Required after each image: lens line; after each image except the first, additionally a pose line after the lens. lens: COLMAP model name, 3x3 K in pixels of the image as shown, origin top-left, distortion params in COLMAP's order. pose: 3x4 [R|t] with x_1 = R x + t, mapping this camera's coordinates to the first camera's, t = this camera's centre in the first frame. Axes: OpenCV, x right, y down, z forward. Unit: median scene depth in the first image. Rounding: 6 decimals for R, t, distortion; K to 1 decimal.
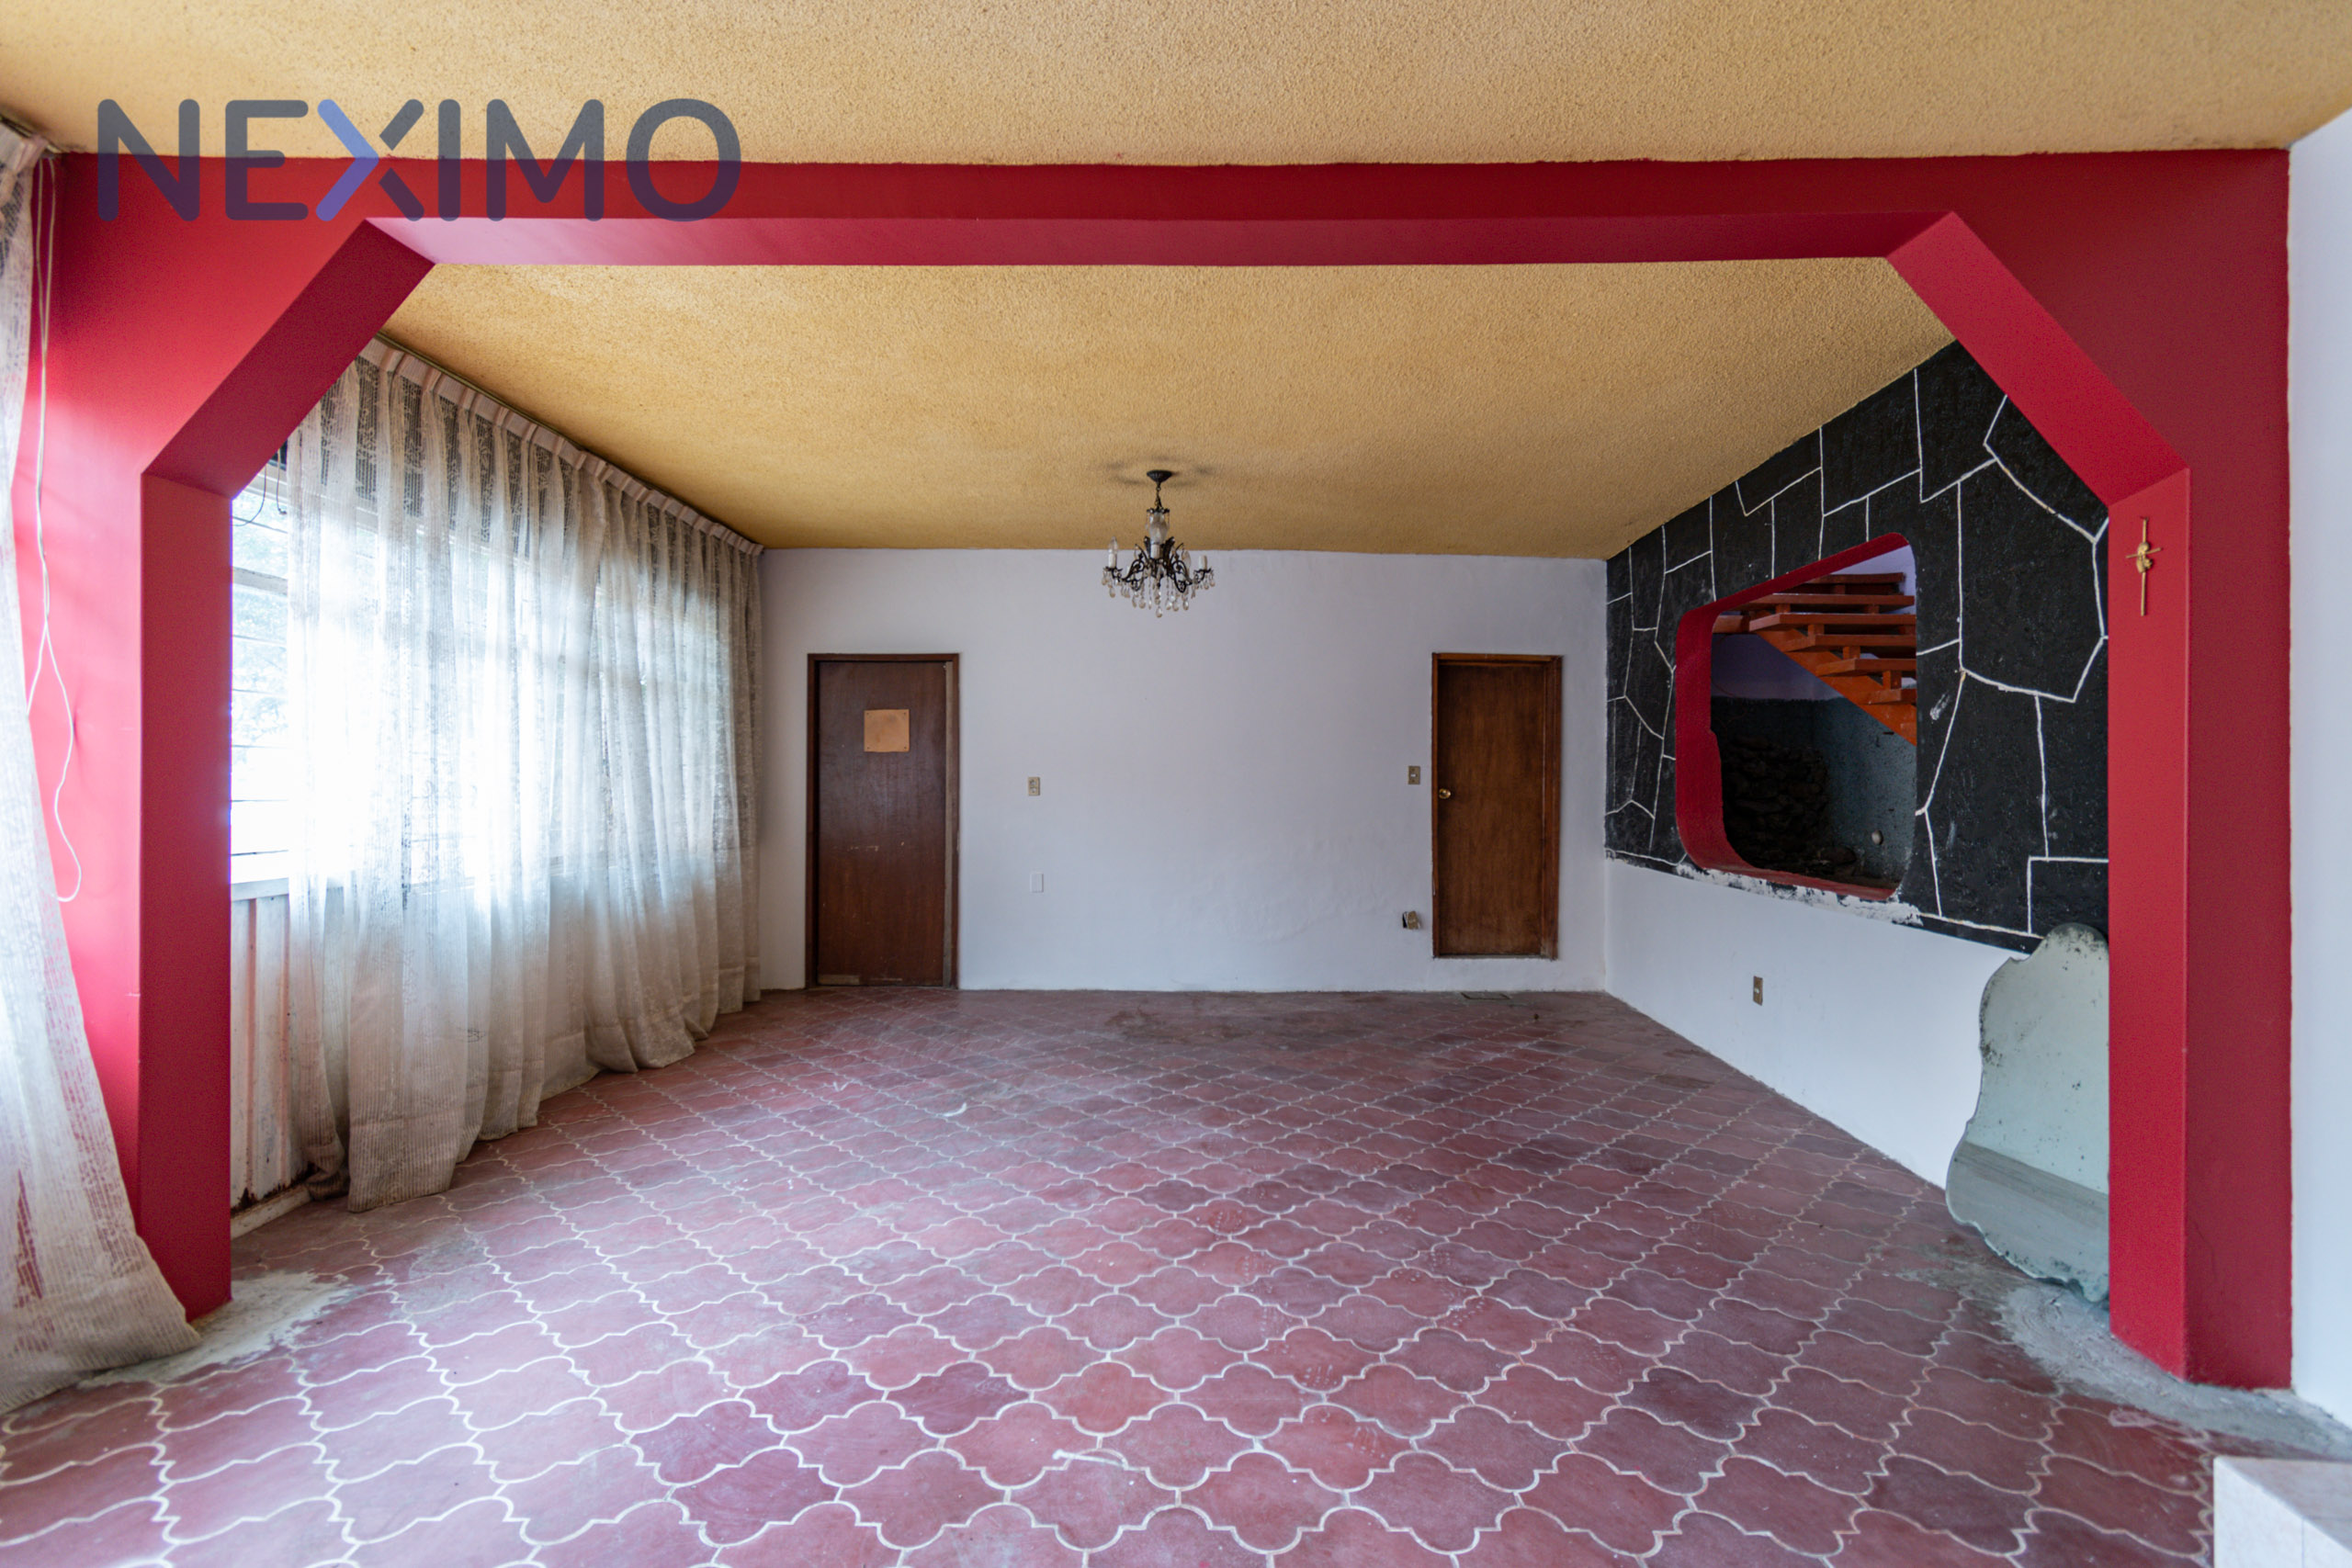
lens RADIAL K [[1041.4, 0, 1169.2], [0, 1041.4, 778.3], [0, 0, 1]] dist [0.003266, -0.000222]
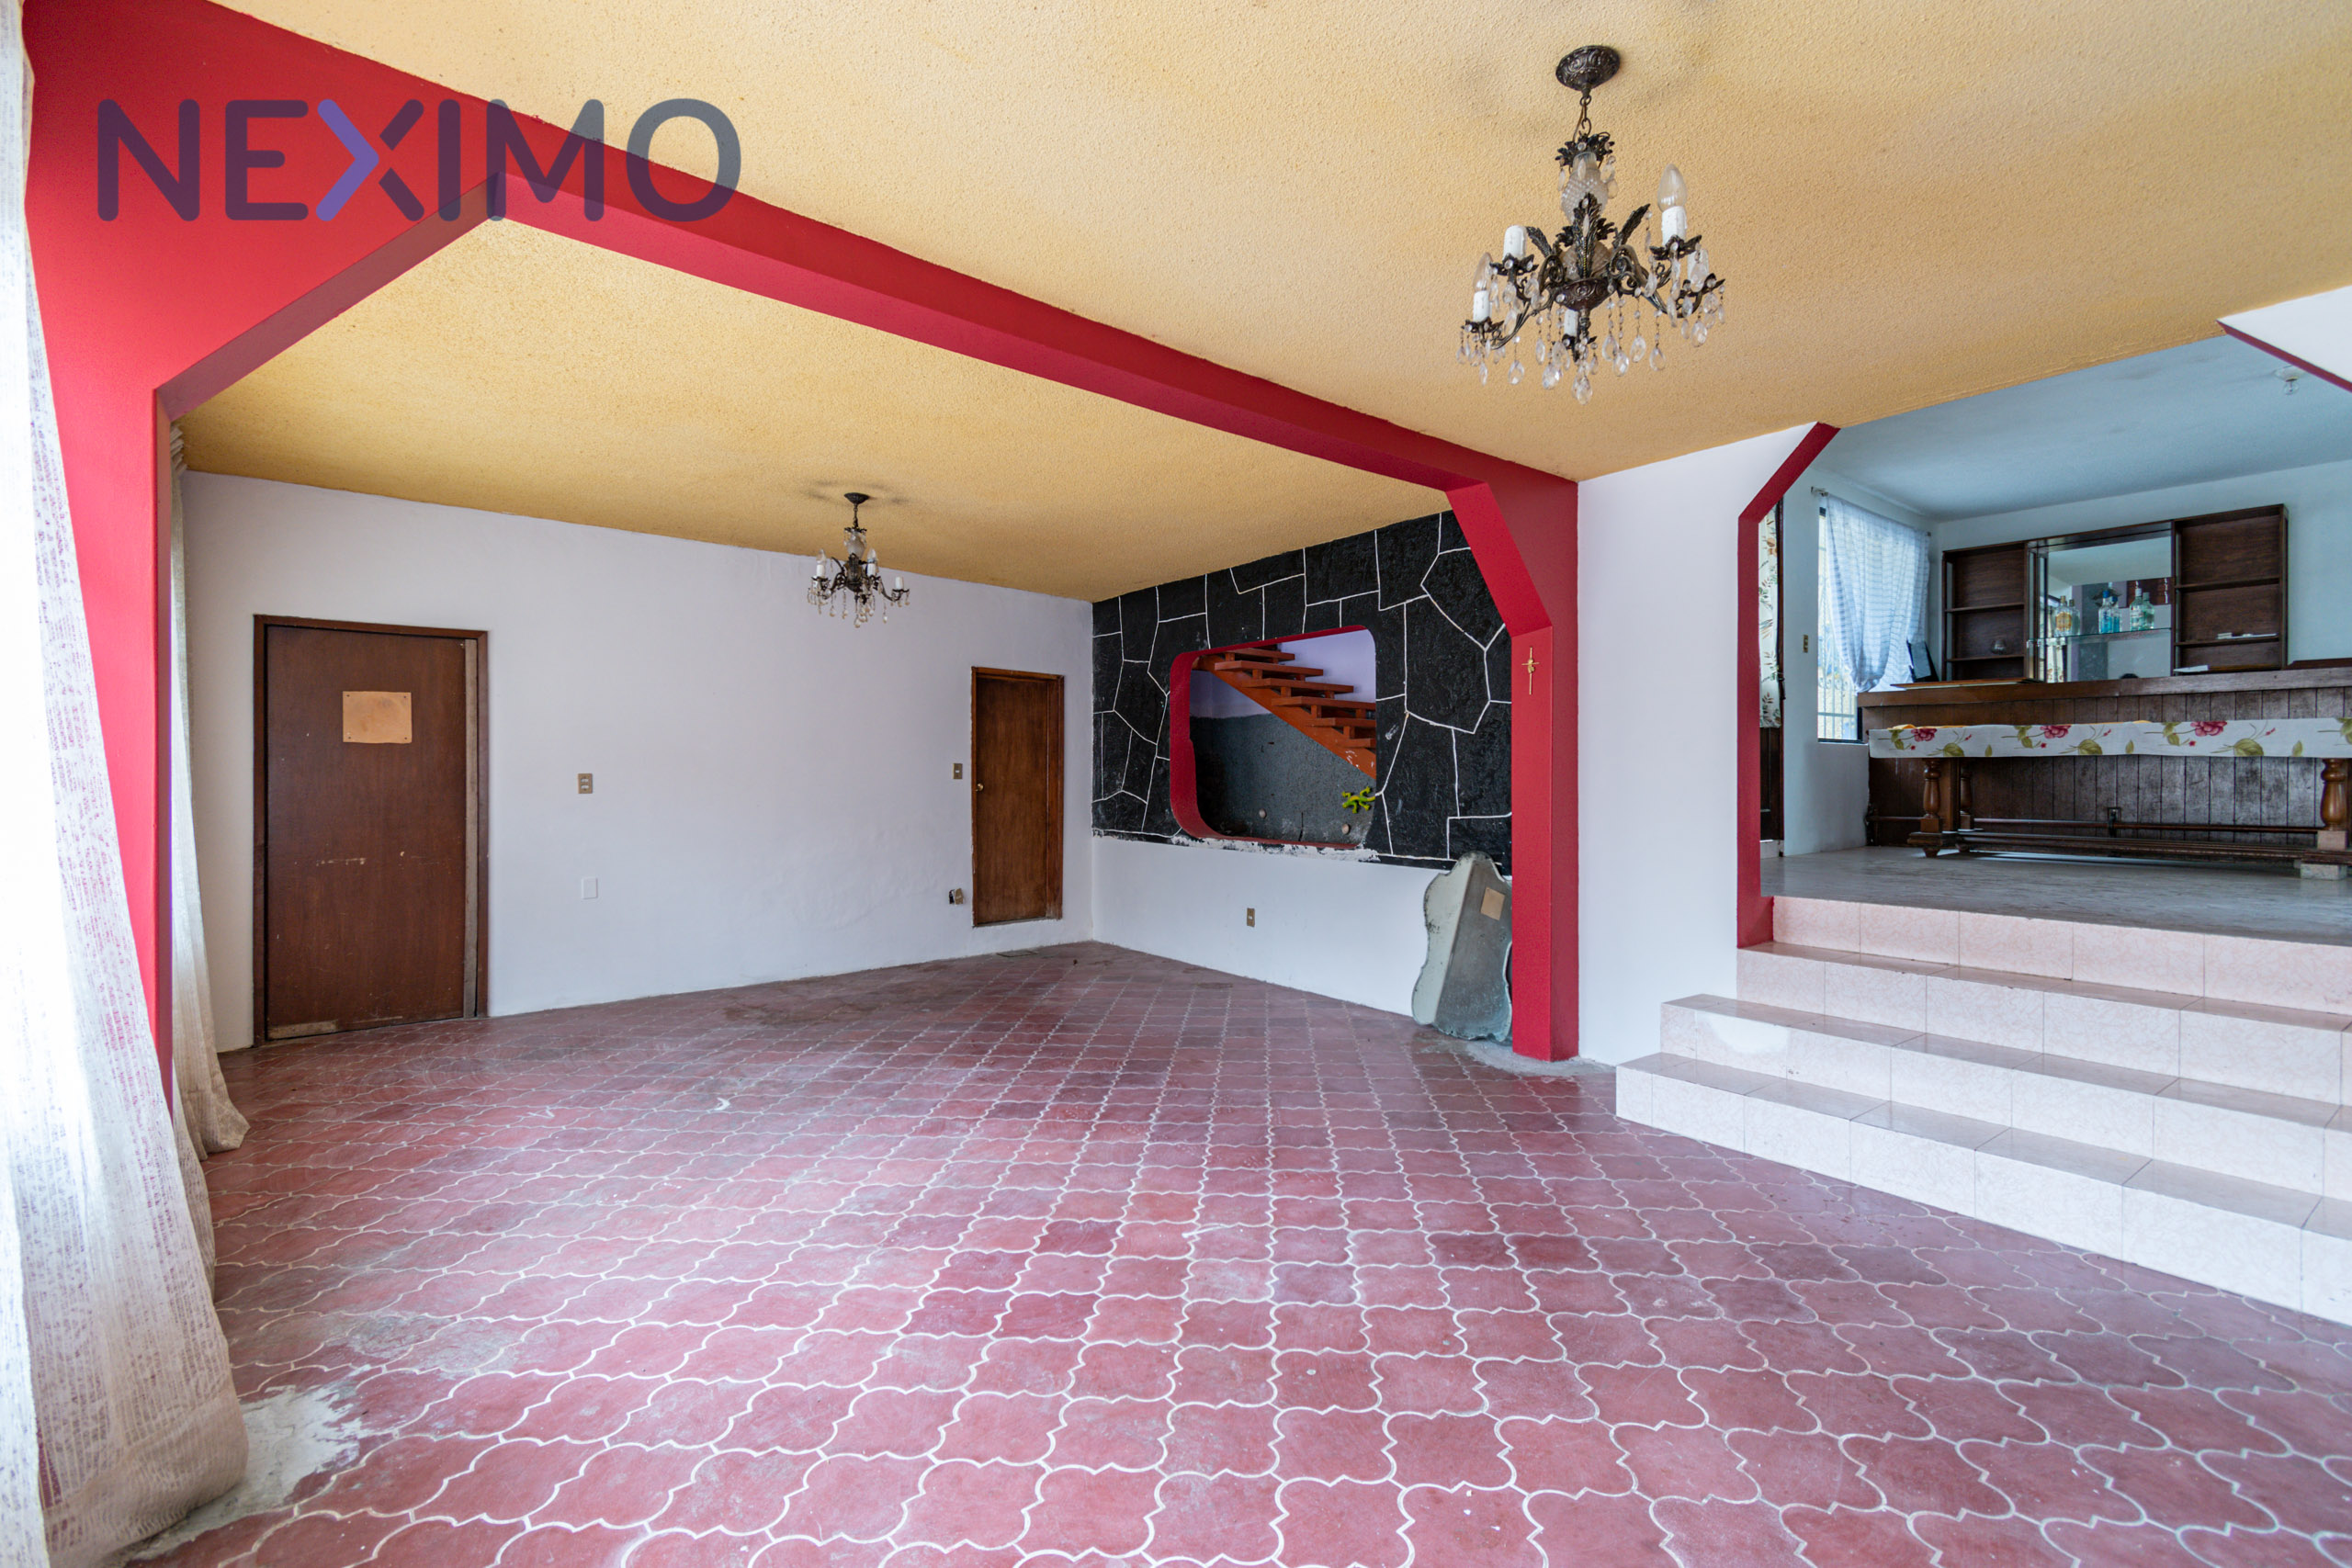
lens RADIAL K [[1041.4, 0, 1169.2], [0, 1041.4, 778.3], [0, 0, 1]] dist [0.003266, -0.000222]
pose [[0.759990, -0.004965, 0.649916, -0.519645], [0.001146, 0.999980, 0.006299, -0.003305], [-0.649934, -0.004042, 0.759980, -0.048830]]
